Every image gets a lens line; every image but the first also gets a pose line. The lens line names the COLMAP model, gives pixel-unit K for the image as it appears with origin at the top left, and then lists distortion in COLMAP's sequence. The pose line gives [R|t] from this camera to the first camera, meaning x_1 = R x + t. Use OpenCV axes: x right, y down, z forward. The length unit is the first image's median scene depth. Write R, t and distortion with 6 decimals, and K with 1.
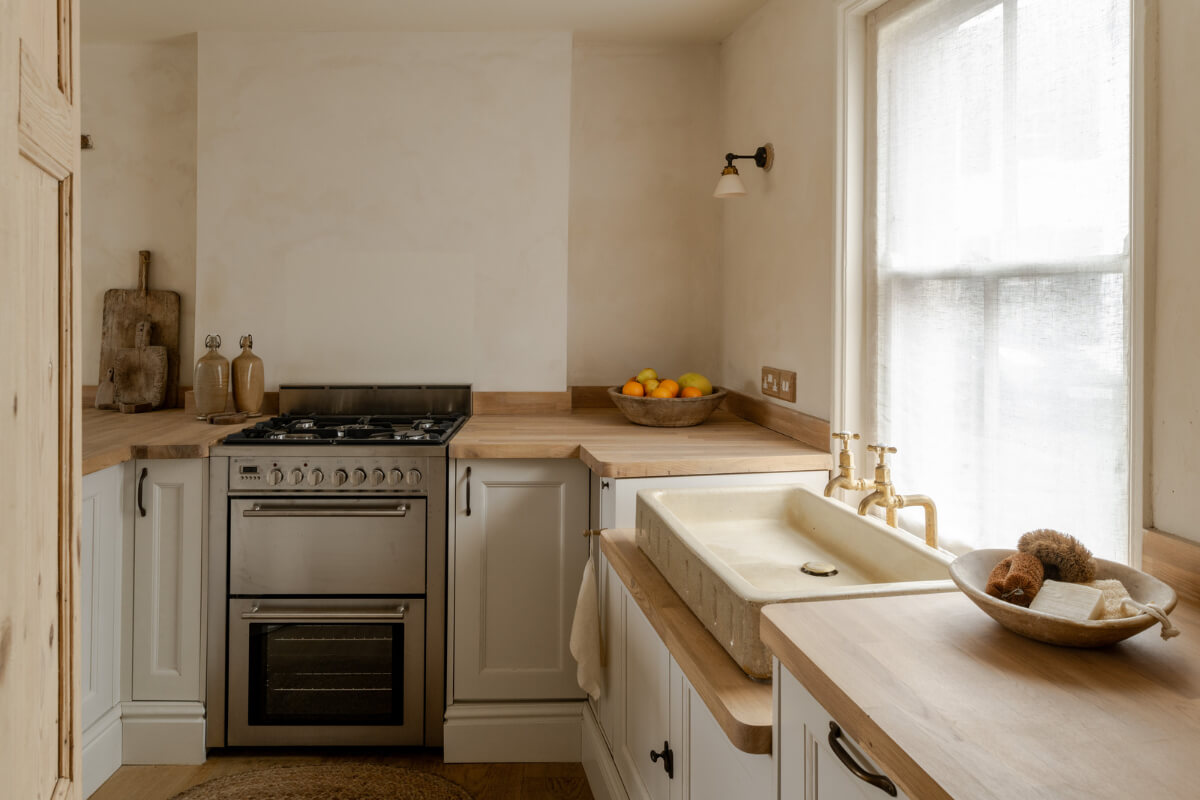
lens RADIAL K [[782.0, 0, 602.4], [0, 782.0, 308.7], [0, 0, 1]] dist [0.008346, -0.002087]
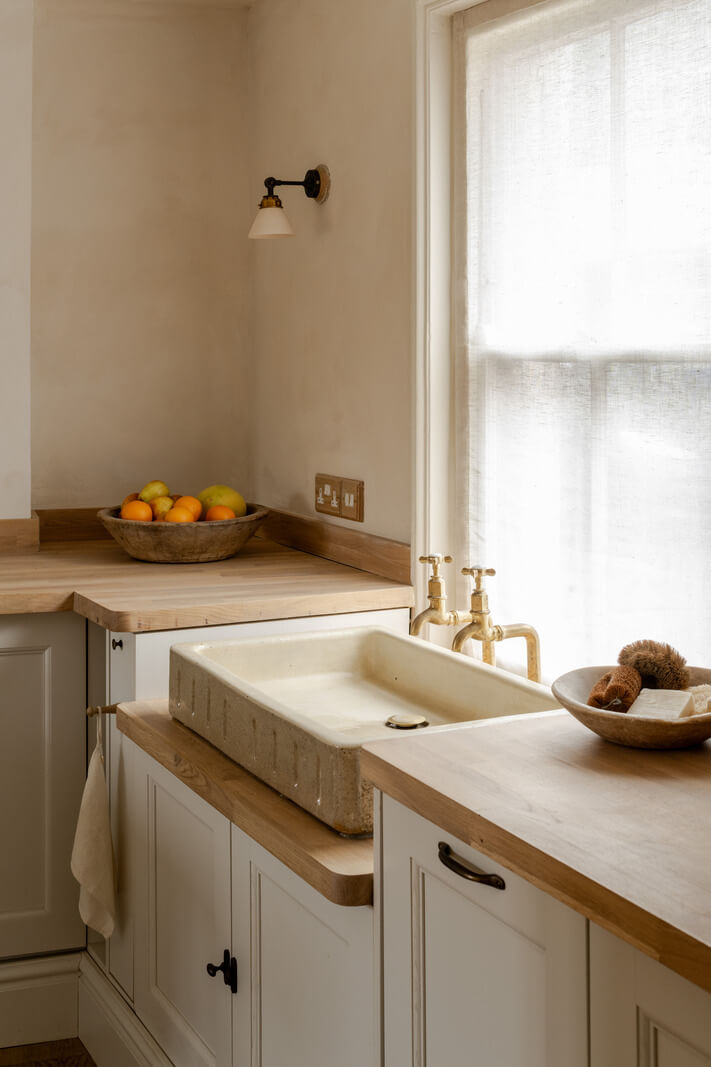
lens RADIAL K [[1476.4, 0, 358.2], [0, 1476.4, 374.5], [0, 0, 1]] dist [-0.012438, 0.092324]
pose [[0.960363, -0.008890, 0.278609, -0.157816], [0.005618, 0.999906, 0.012540, -0.039971], [-0.278695, -0.010478, 0.960323, -0.367979]]
